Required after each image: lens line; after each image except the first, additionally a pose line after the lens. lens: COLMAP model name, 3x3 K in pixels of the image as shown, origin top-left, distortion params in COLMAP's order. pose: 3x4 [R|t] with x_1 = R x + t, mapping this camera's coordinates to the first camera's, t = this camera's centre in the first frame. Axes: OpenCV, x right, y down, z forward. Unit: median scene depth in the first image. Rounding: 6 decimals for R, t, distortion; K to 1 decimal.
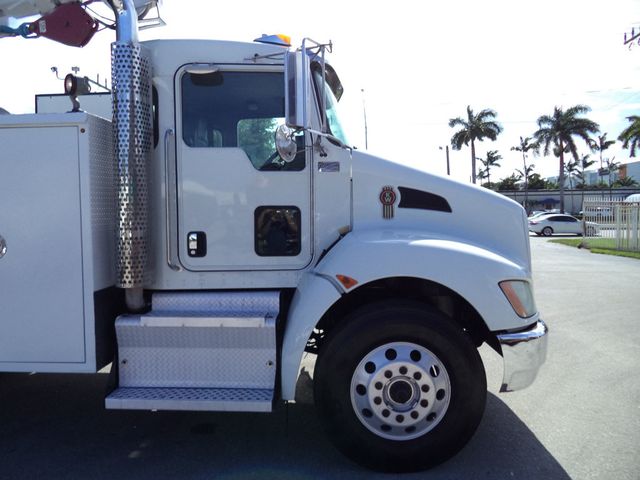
lens RADIAL K [[508.2, 0, 307.7], [0, 508.2, 241.5], [0, 0, 1]] dist [-0.036874, -0.008577]
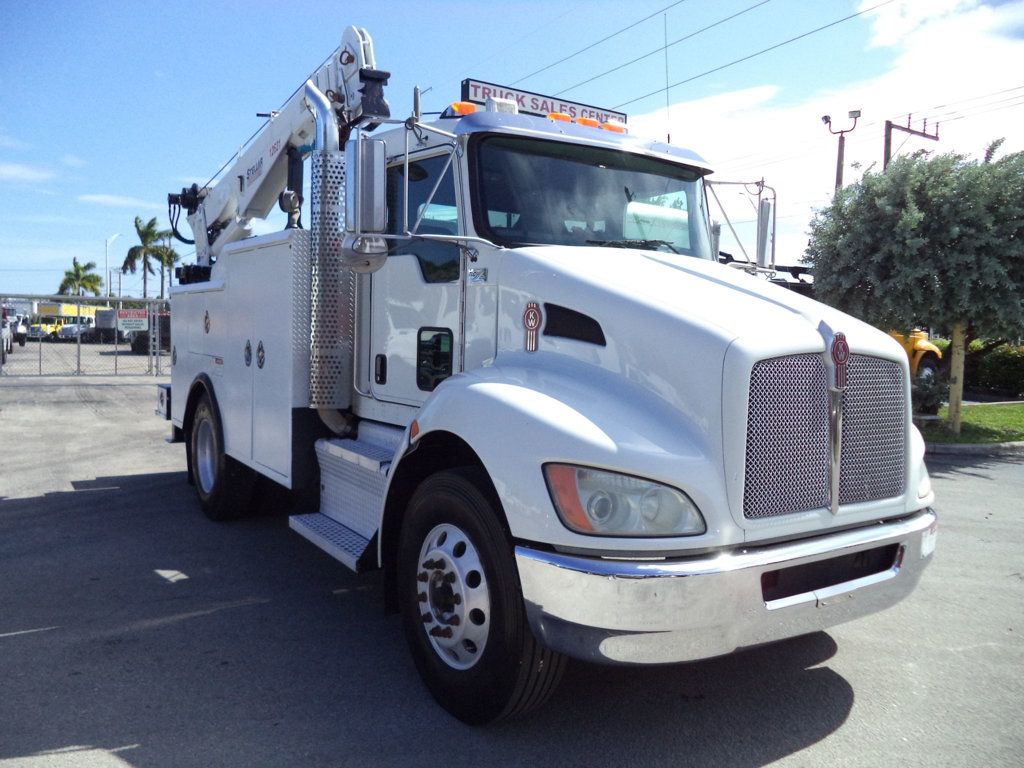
lens RADIAL K [[803.9, 0, 528.1], [0, 803.9, 384.3], [0, 0, 1]] dist [-0.026081, -0.005590]
pose [[0.611177, 0.082350, -0.787198, 0.991794], [-0.079099, 0.995949, 0.042776, -0.045992], [0.787532, 0.036123, 0.615214, 0.351940]]
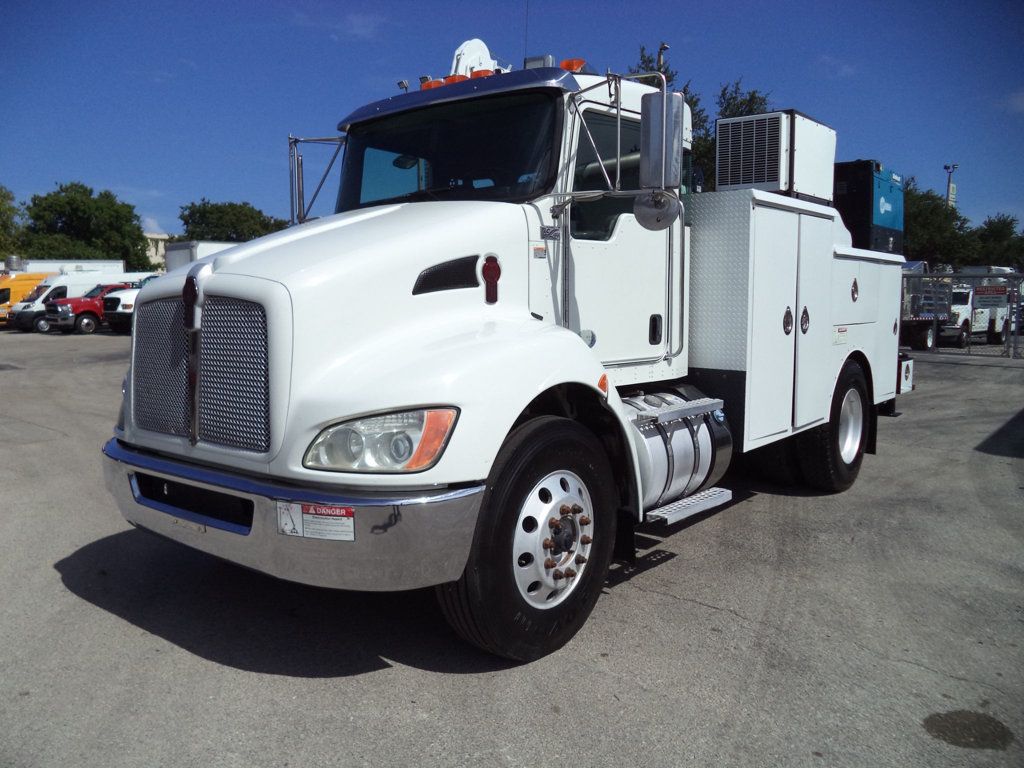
lens RADIAL K [[829.1, 0, 539.1], [0, 829.1, 382.3], [0, 0, 1]] dist [-0.000344, -0.004425]
pose [[-0.549855, 0.095928, -0.829733, 1.099770], [-0.043608, 0.988731, 0.143209, -0.128008], [0.834121, 0.114927, -0.539476, 2.114148]]
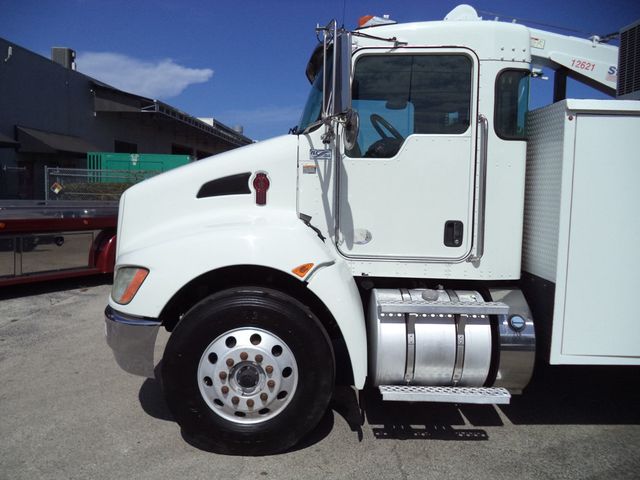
lens RADIAL K [[512.6, 0, 318.9], [0, 512.6, 244.8], [0, 0, 1]] dist [-0.001792, 0.000789]
pose [[-0.994959, -0.000310, -0.100277, 0.176214], [-0.016504, 0.986864, 0.160707, -0.157370], [0.098910, 0.161552, -0.981895, 2.457041]]
